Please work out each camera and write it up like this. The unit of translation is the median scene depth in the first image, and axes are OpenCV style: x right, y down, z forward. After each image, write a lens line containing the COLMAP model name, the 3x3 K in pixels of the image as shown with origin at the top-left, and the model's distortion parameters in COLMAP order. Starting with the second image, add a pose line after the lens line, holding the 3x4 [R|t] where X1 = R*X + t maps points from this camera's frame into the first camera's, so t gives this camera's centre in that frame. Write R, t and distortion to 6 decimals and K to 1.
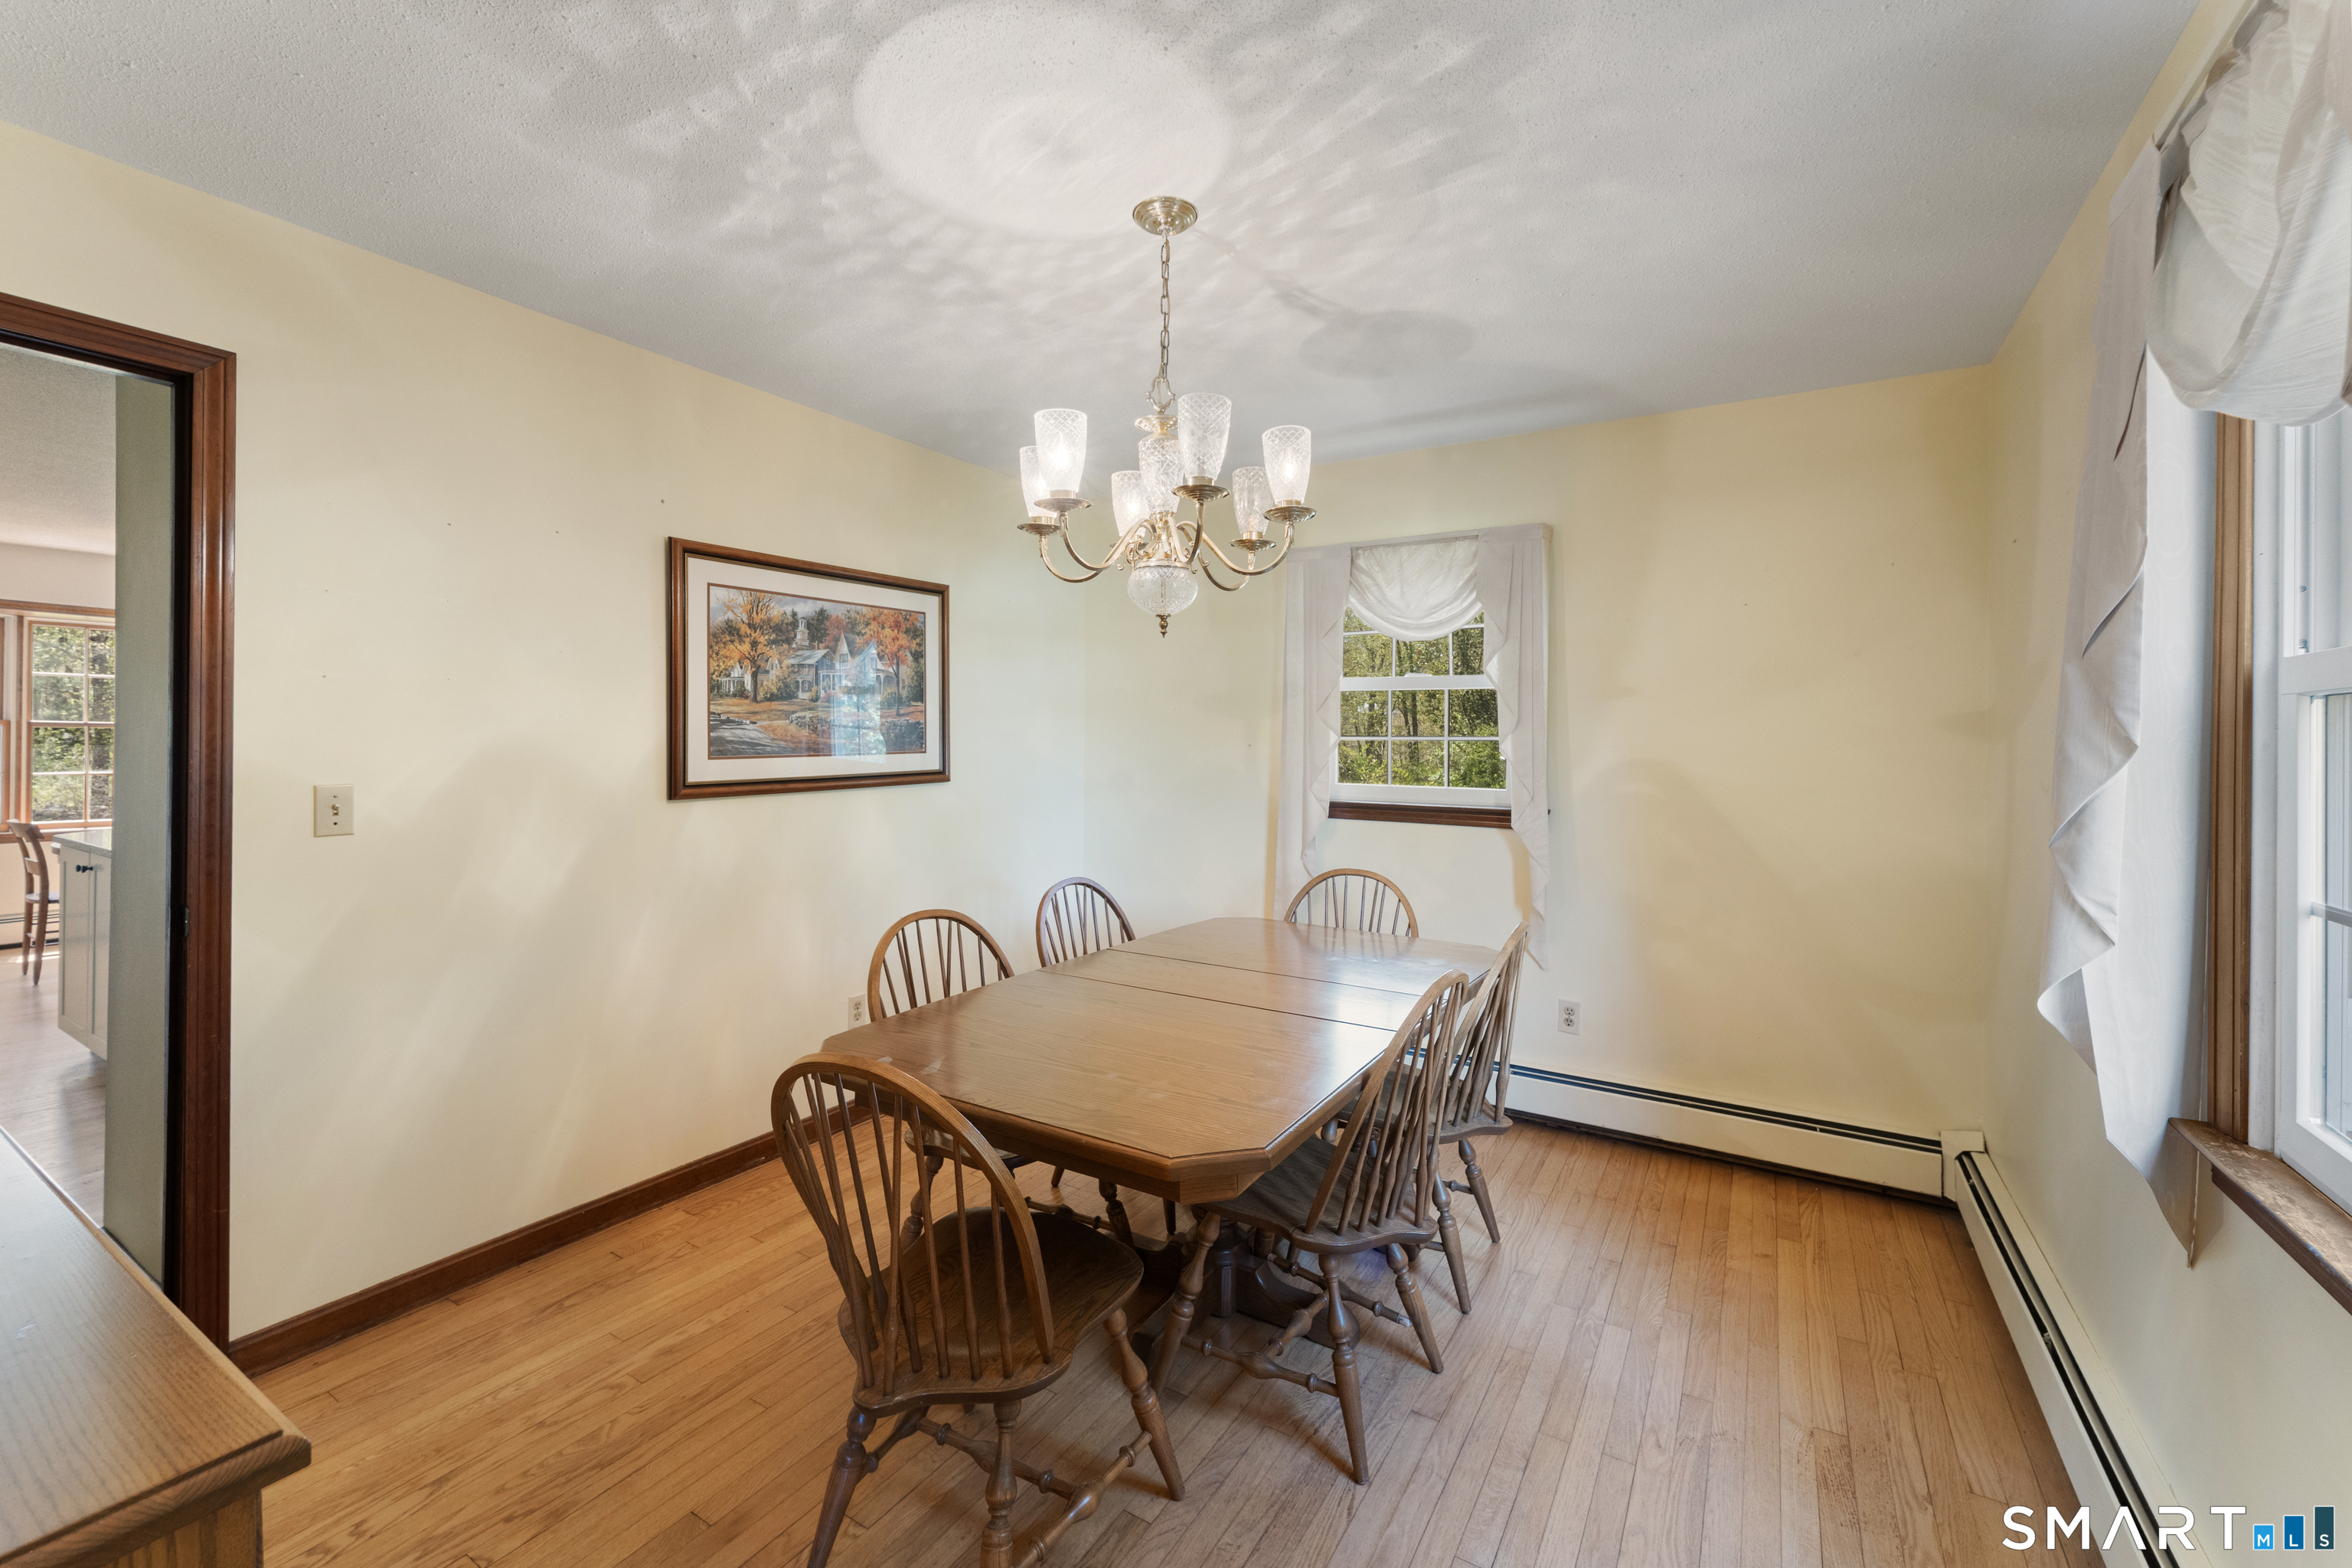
lens RADIAL K [[955.9, 0, 1172.4], [0, 955.9, 740.5], [0, 0, 1]] dist [0.003969, 0.000232]
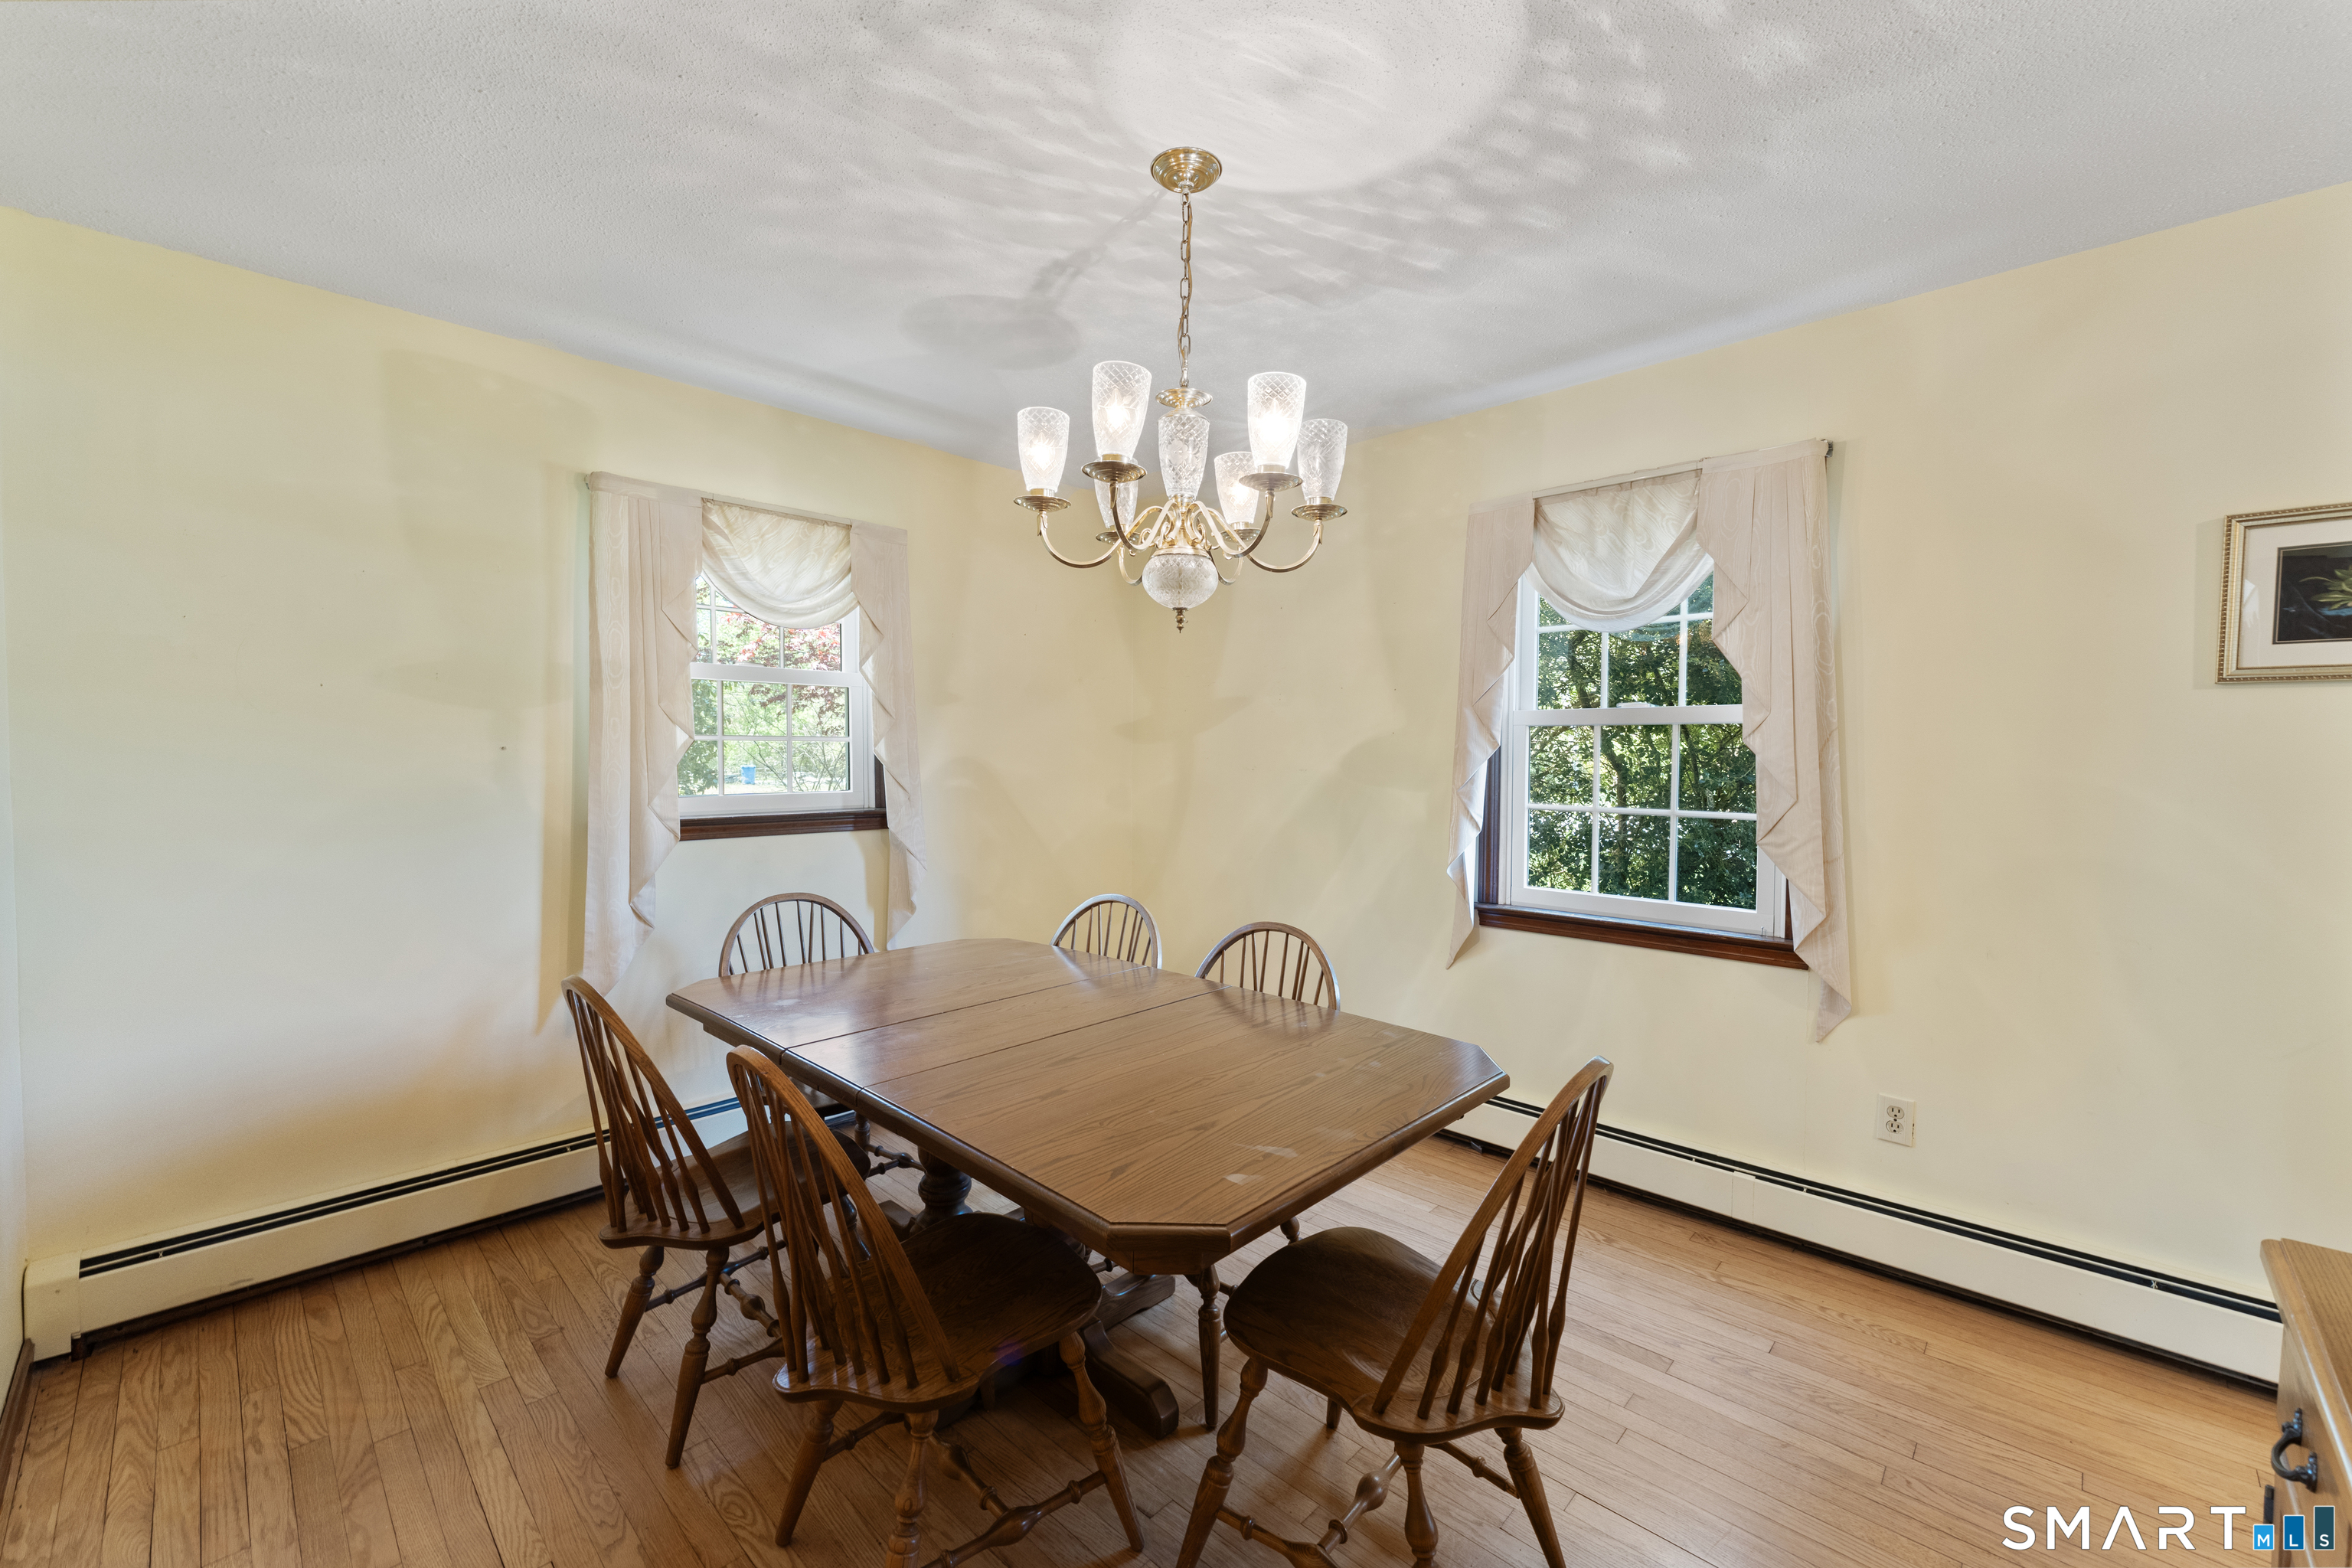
lens RADIAL K [[955.9, 0, 1174.3], [0, 955.9, 777.9], [0, 0, 1]] dist [0.003969, 0.000232]
pose [[0.210639, -0.038792, 0.976794, -0.922486], [-0.002077, 0.999192, 0.040129, -0.004441], [-0.977562, -0.010482, 0.210389, 0.808317]]
